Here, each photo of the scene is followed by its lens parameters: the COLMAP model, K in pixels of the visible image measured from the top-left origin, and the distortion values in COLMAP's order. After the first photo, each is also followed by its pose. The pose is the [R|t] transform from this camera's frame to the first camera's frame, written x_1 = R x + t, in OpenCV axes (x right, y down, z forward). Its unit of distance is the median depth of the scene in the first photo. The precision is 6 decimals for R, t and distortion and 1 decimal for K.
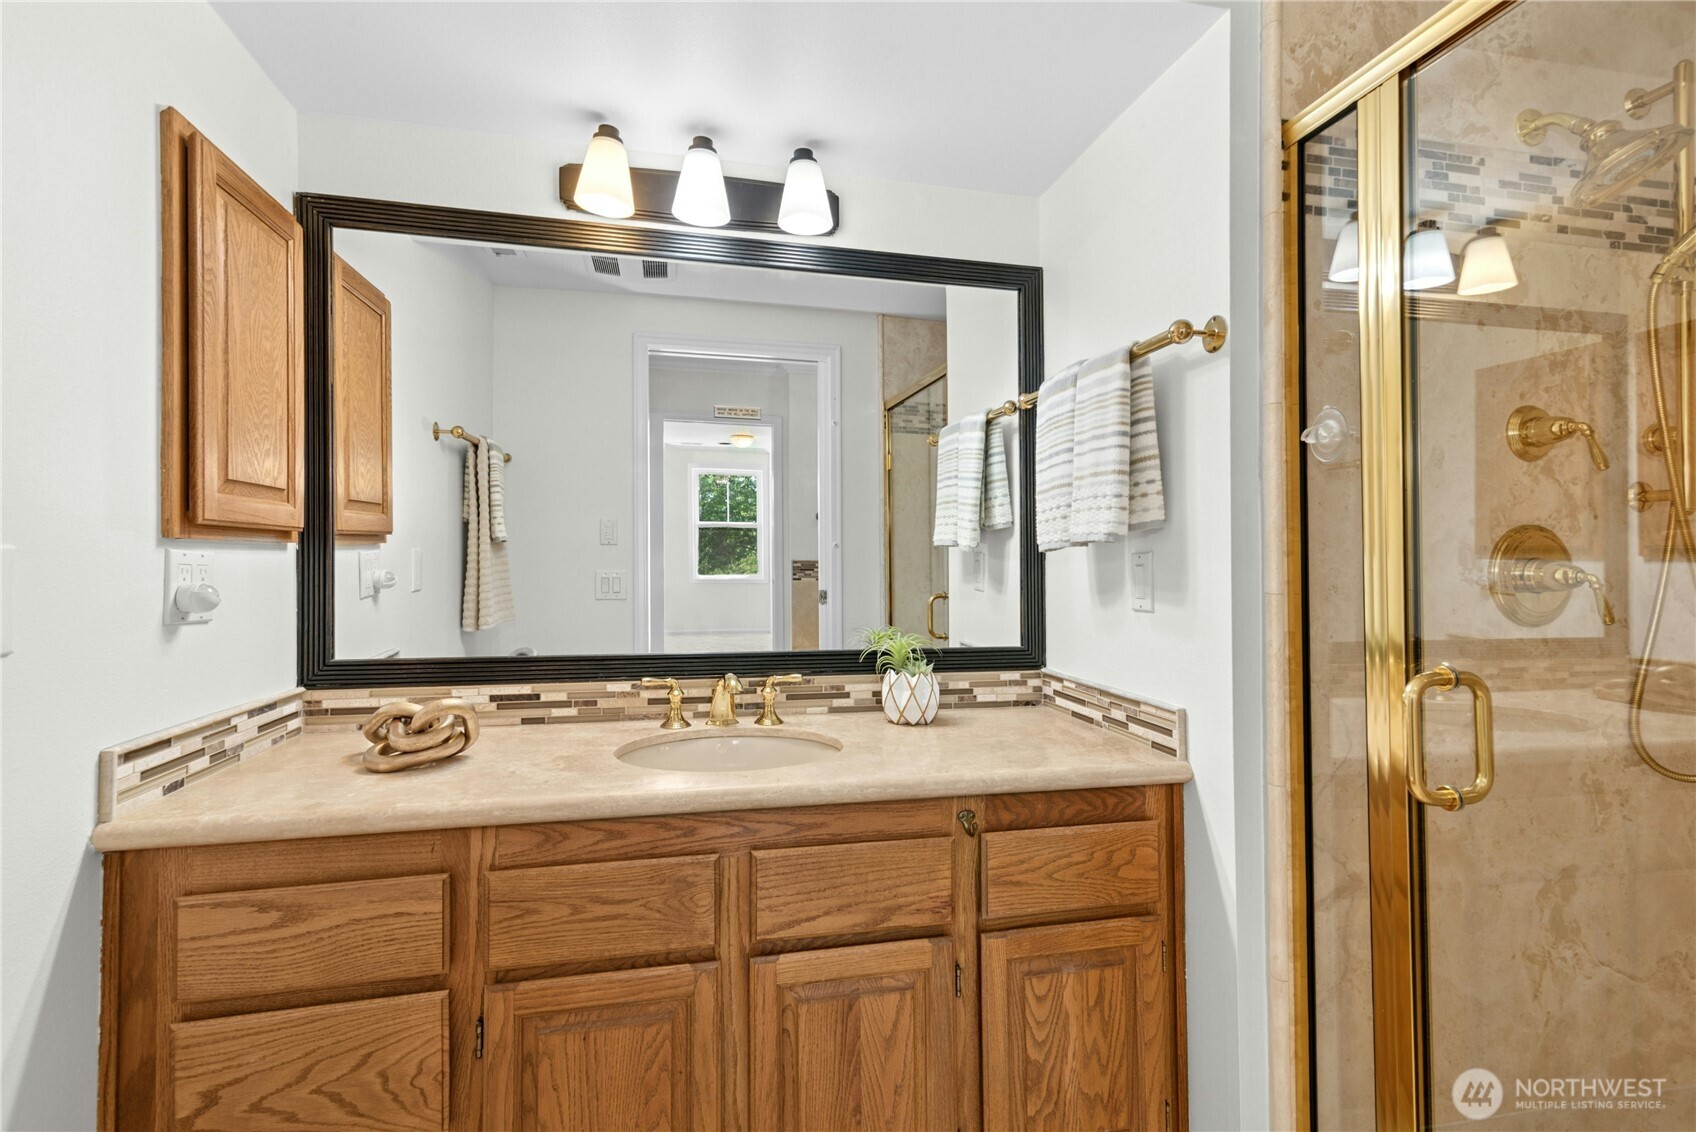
lens RADIAL K [[778.9, 0, 856.4], [0, 778.9, 538.9], [0, 0, 1]] dist [0.017688, -0.000937]
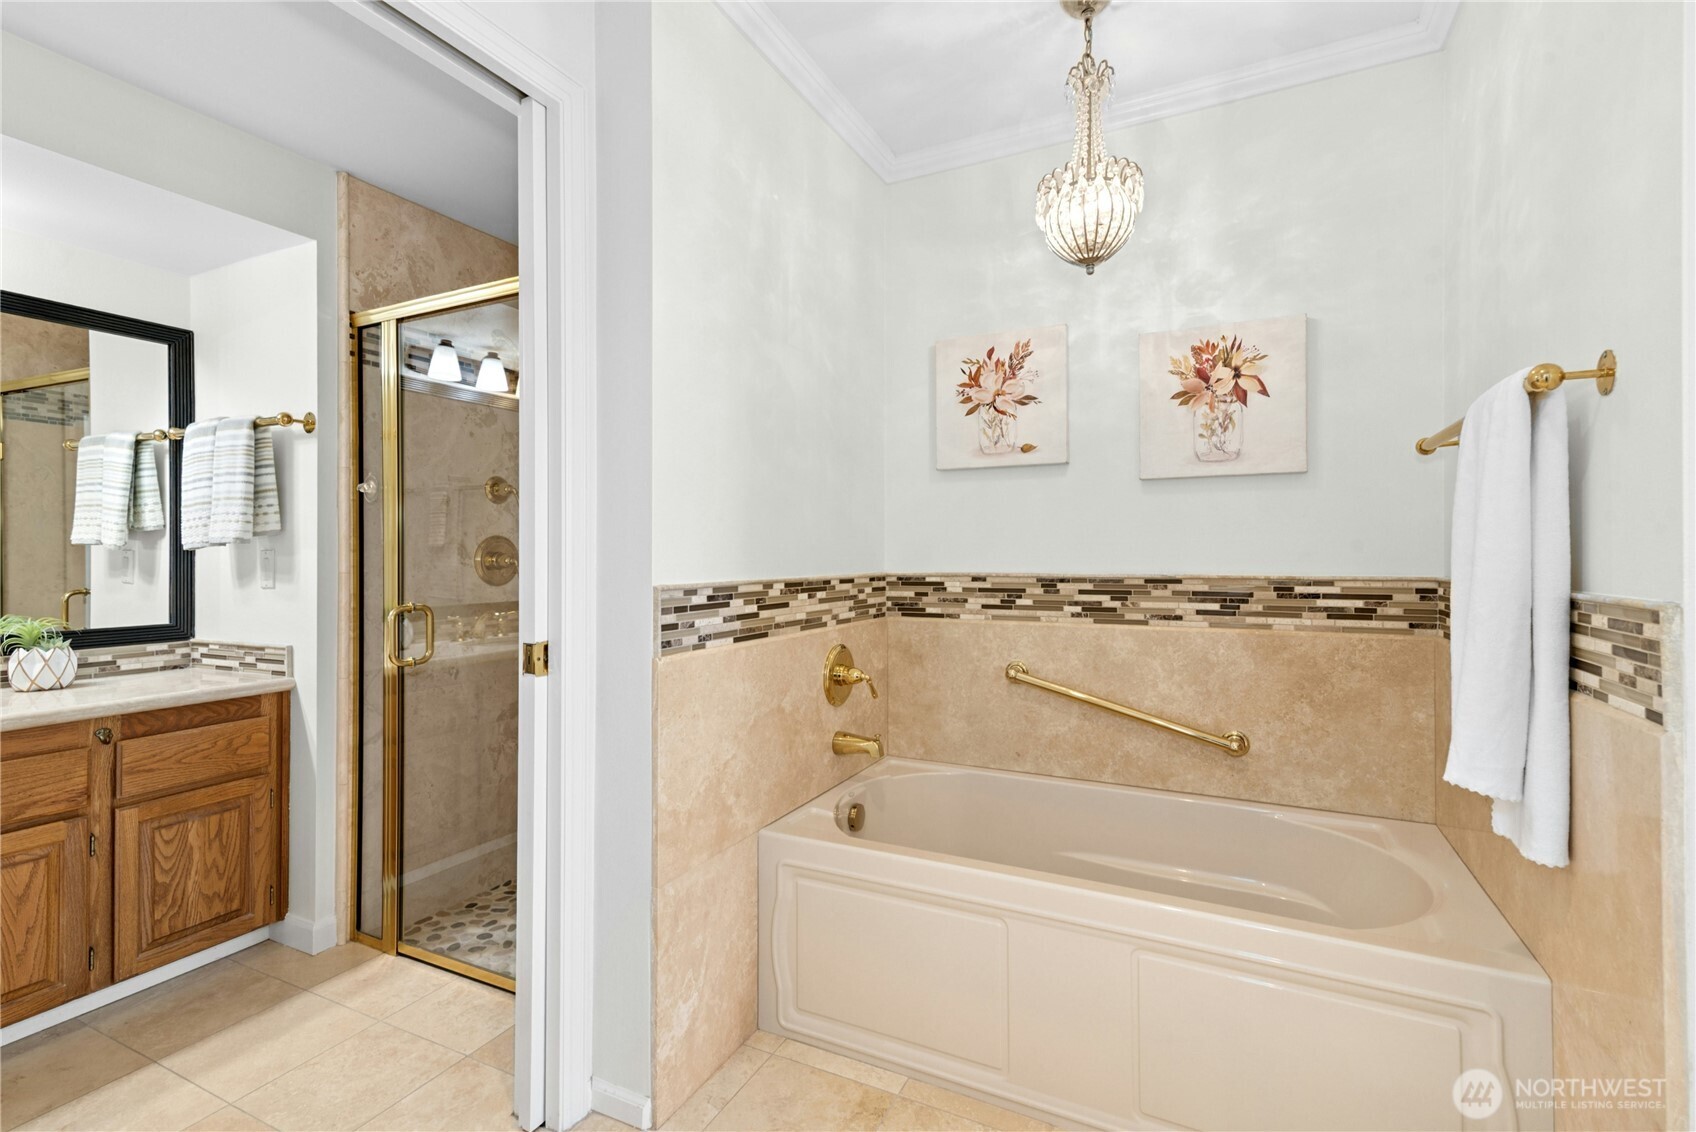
lens RADIAL K [[778.9, 0, 856.4], [0, 778.9, 538.9], [0, 0, 1]] dist [0.017688, -0.000937]
pose [[0.634236, 0.006099, 0.773115, -0.105645], [-0.011498, 0.999933, 0.001544, -0.022389], [-0.773054, -0.009869, 0.634264, -0.966663]]
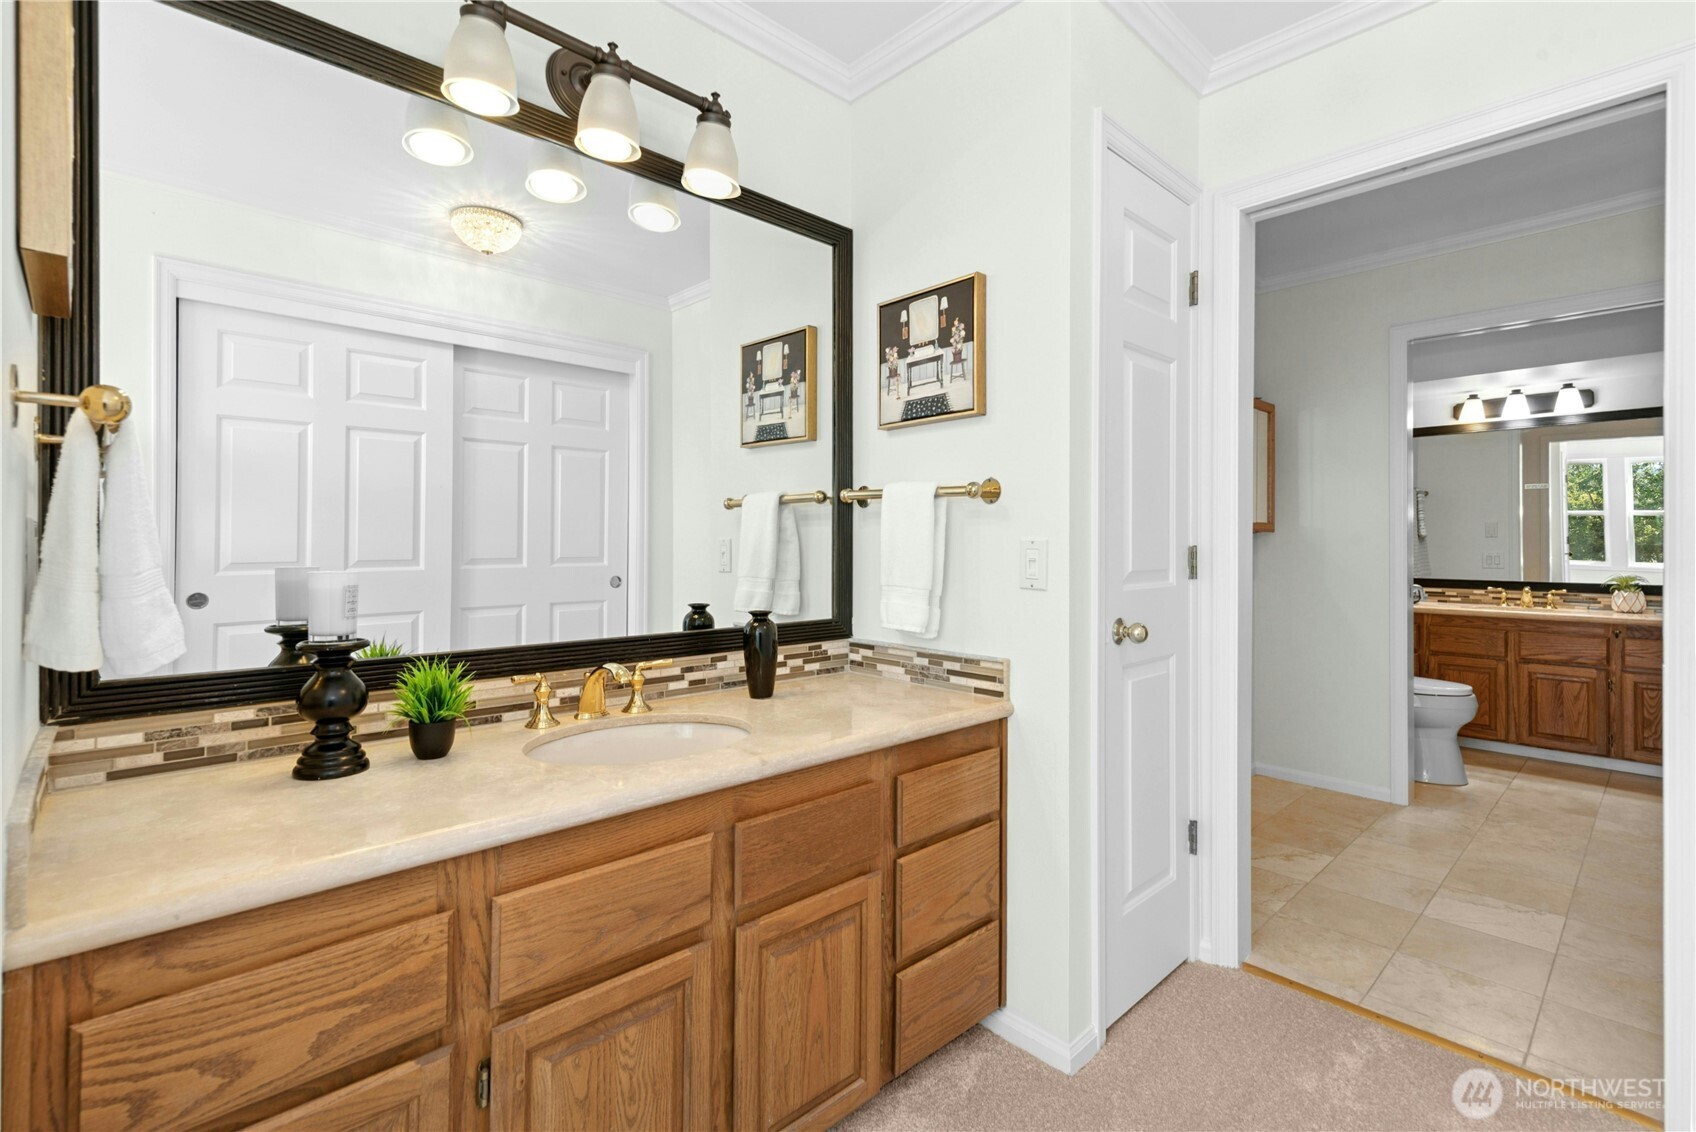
lens RADIAL K [[778.9, 0, 856.4], [0, 778.9, 538.9], [0, 0, 1]] dist [0.017688, -0.000937]
pose [[0.512804, 0.000378, -0.858506, 1.176205], [0.010715, 0.999919, 0.006840, -0.048049], [0.858439, -0.012706, 0.512759, -2.844067]]
